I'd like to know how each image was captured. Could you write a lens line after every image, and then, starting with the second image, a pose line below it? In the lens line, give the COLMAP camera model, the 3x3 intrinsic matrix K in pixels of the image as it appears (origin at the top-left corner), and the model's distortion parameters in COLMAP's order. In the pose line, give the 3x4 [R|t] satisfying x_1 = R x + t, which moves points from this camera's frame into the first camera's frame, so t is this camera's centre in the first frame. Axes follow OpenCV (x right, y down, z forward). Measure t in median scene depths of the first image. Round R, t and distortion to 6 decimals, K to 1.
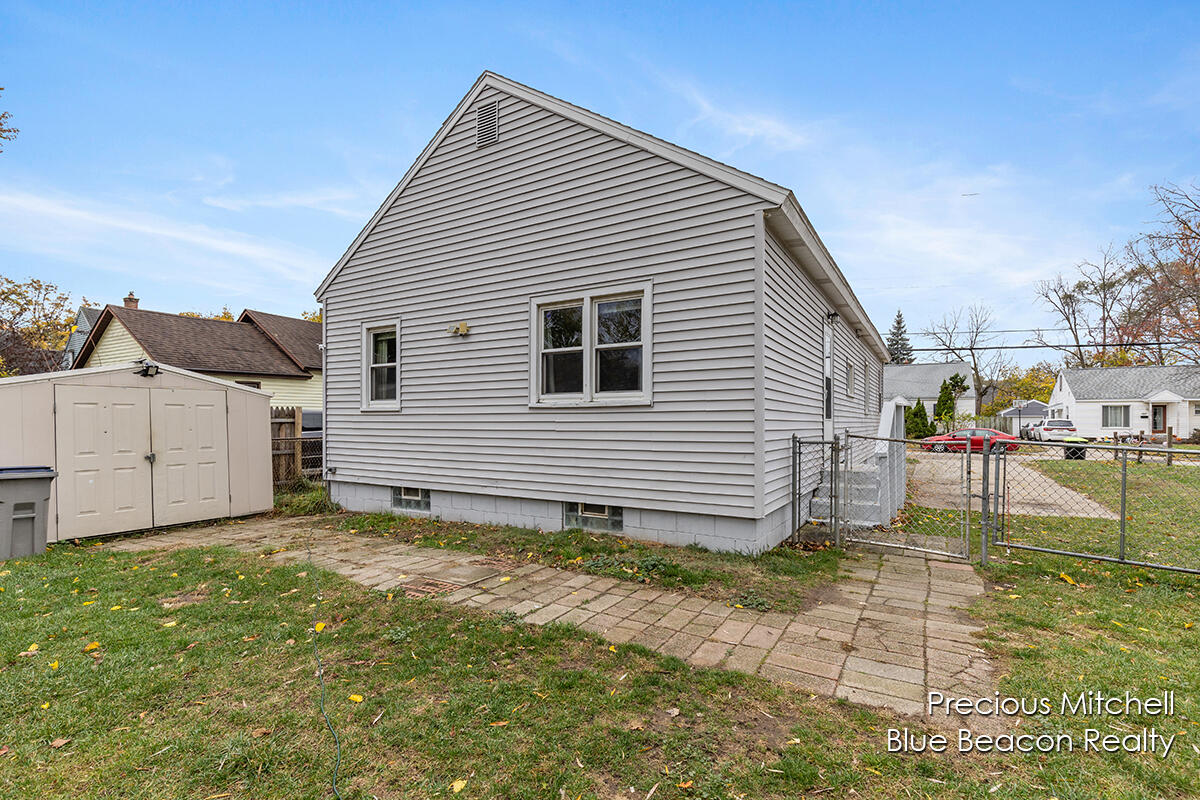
lens RADIAL K [[543.9, 0, 603.6], [0, 543.9, 422.2], [0, 0, 1]] dist [0.014329, -0.000241]
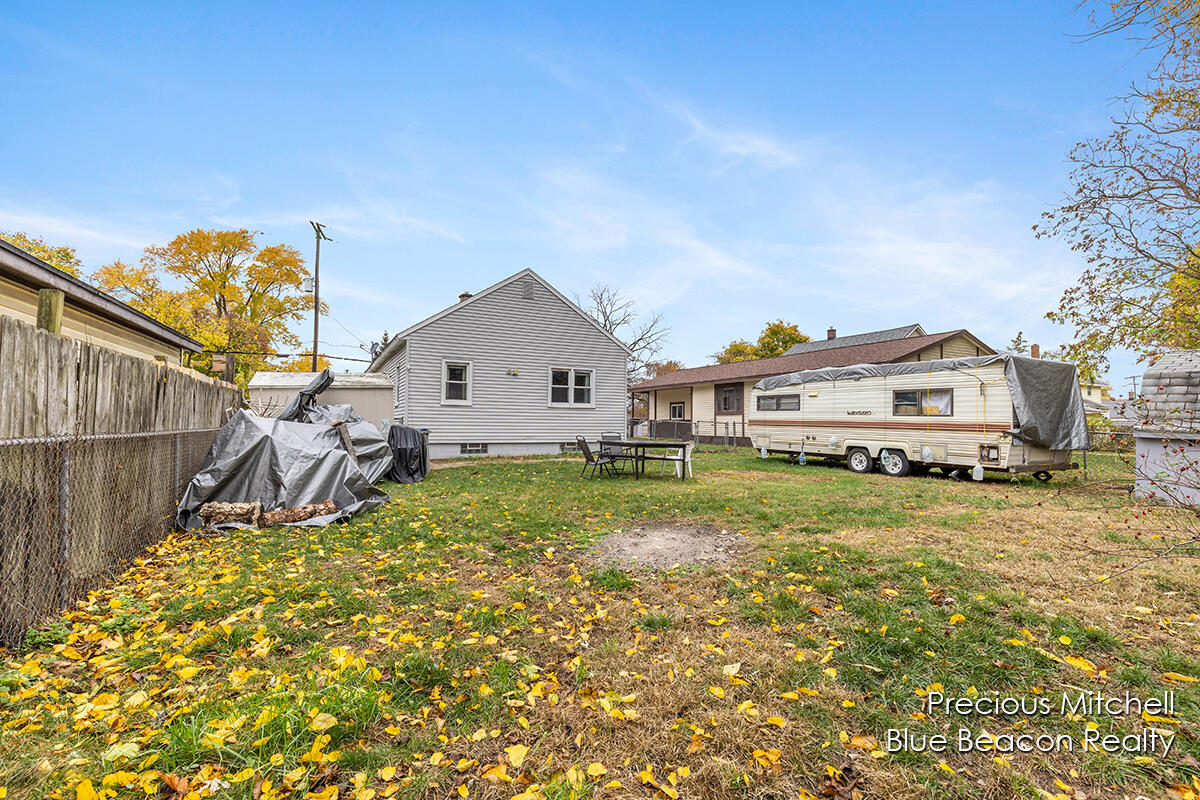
lens RADIAL K [[535.1, 0, 600.0], [0, 535.1, 400.0], [0, 0, 1]] dist [0.013322, -0.000059]
pose [[0.544928, 0.044841, 0.837283, -2.116273], [-0.011443, 0.998874, -0.046048, 0.052420], [-0.838405, 0.015512, 0.544828, -0.587598]]
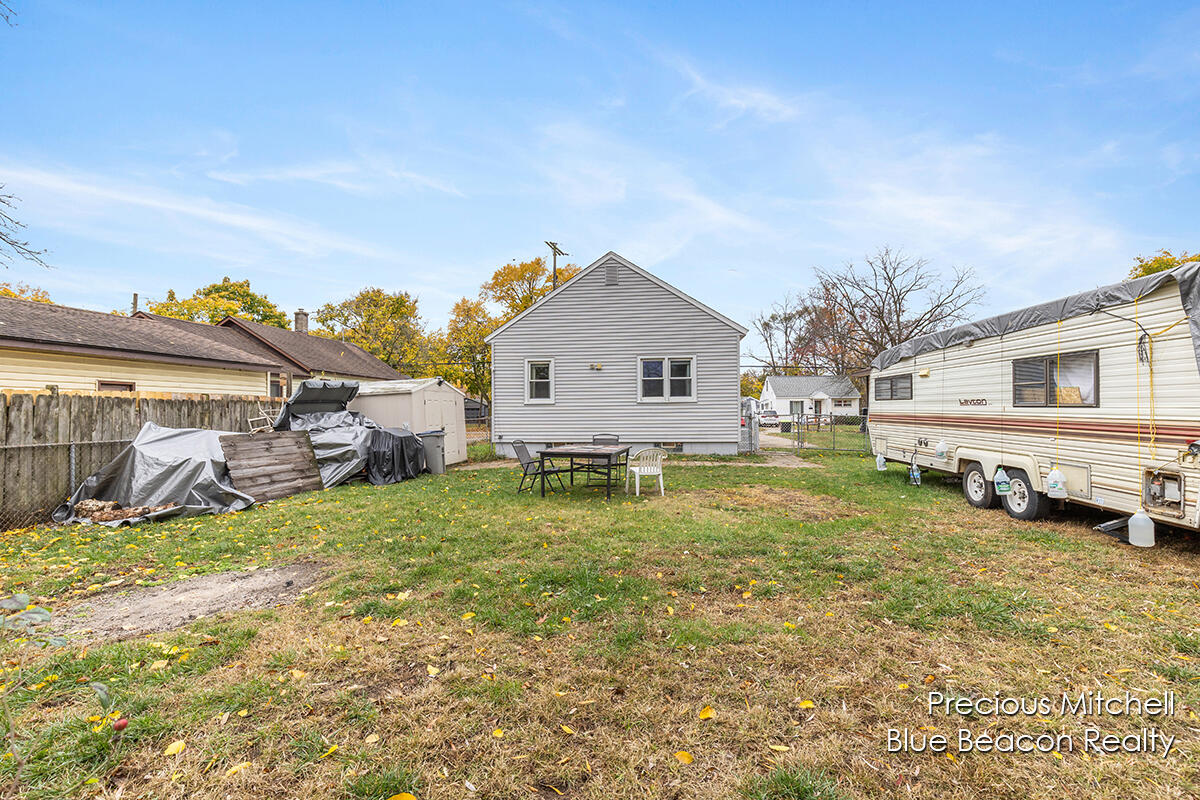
lens RADIAL K [[535.1, 0, 600.0], [0, 535.1, 400.0], [0, 0, 1]] dist [0.013322, -0.000059]
pose [[0.915438, 0.004066, 0.402437, -1.190687], [0.007274, 0.999618, -0.026646, 0.020454], [-0.402392, 0.027320, 0.915060, -1.012313]]
